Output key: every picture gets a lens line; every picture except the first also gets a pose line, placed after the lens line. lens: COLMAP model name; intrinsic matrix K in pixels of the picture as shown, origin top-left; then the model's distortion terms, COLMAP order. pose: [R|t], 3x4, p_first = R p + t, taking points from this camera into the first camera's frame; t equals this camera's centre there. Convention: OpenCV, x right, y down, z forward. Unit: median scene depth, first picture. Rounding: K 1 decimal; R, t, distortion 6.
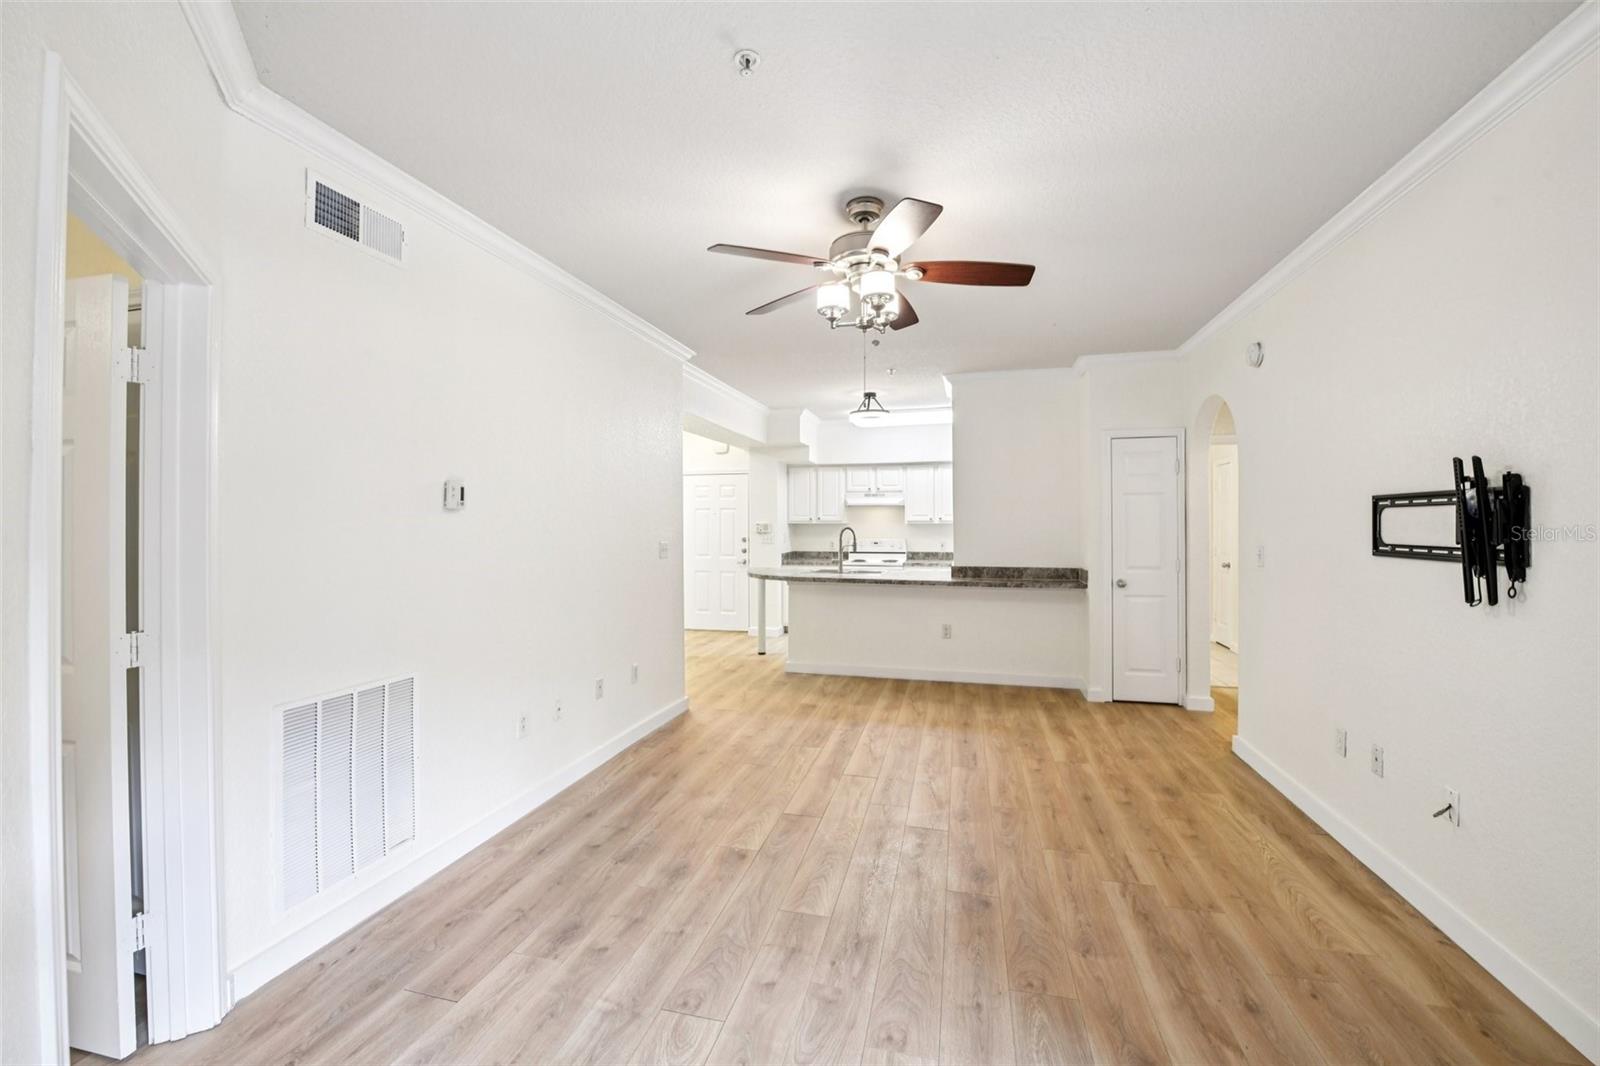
lens RADIAL K [[640.7, 0, 795.0], [0, 640.7, 521.9], [0, 0, 1]] dist [-0.021638, -0.000679]
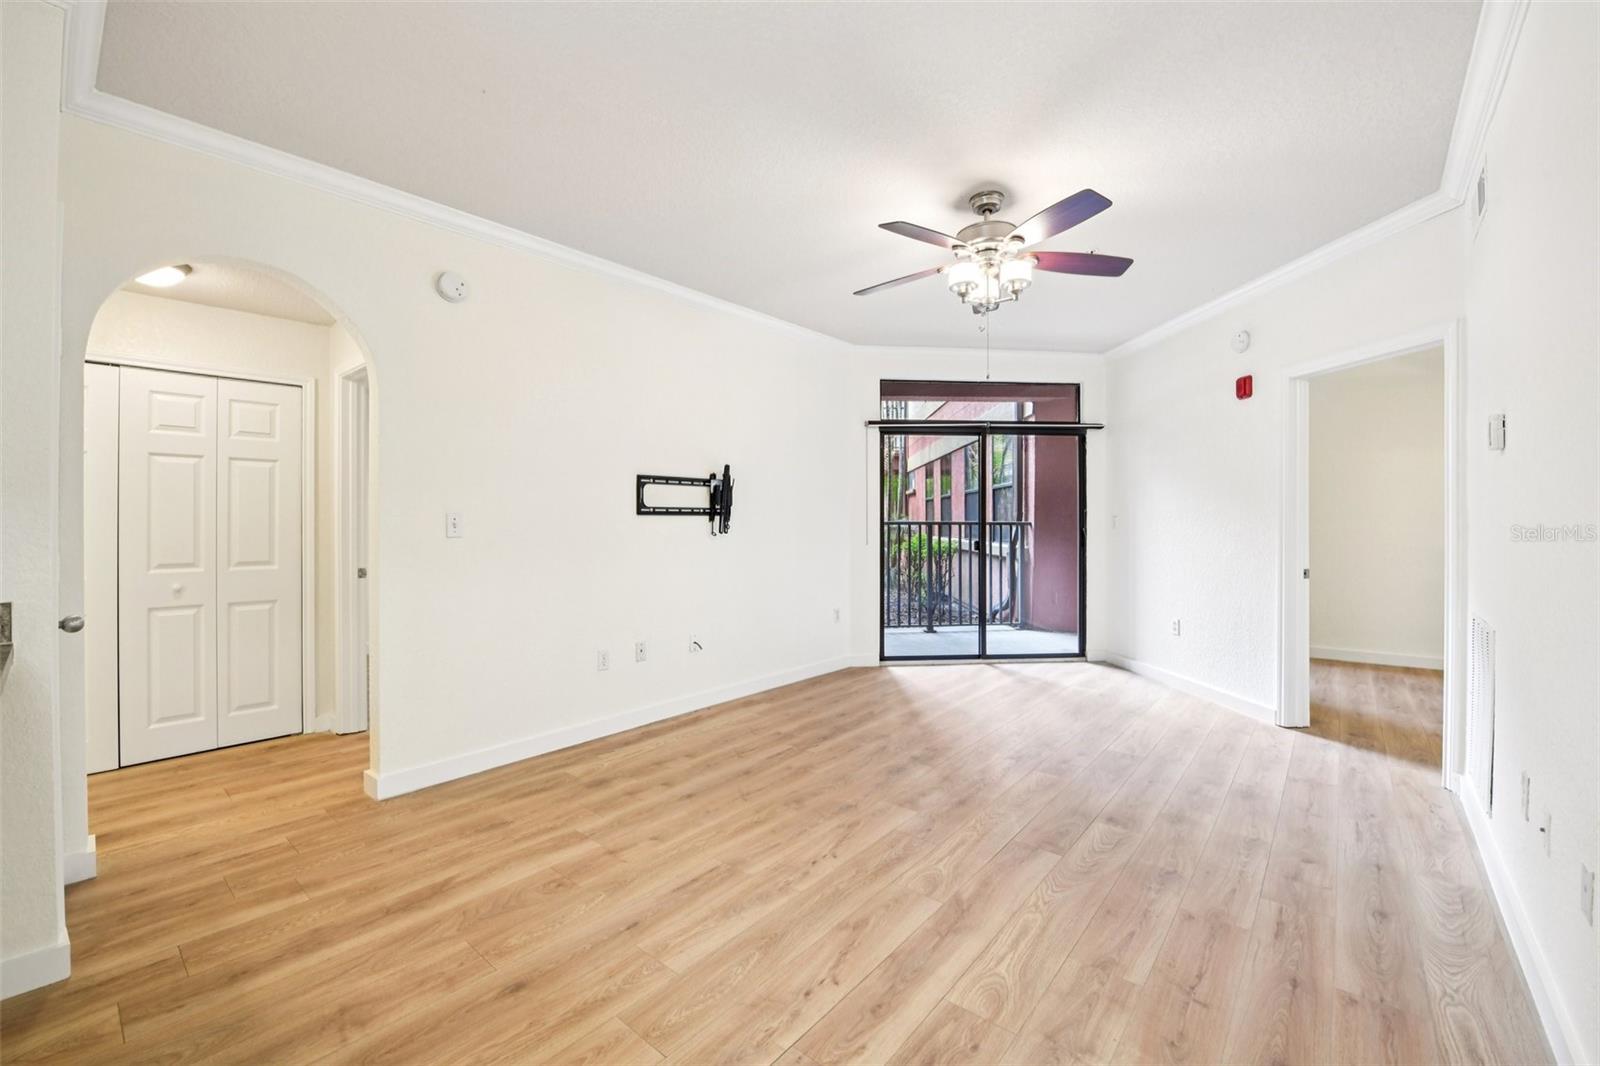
lens RADIAL K [[664.7, 0, 791.8], [0, 664.7, 519.7], [0, 0, 1]] dist [-0.016332, -0.001767]
pose [[-0.900865, 0.004910, 0.434072, -0.074758], [0.003124, 0.999983, -0.004827, 0.062417], [-0.434088, -0.002992, -0.900865, 1.926102]]
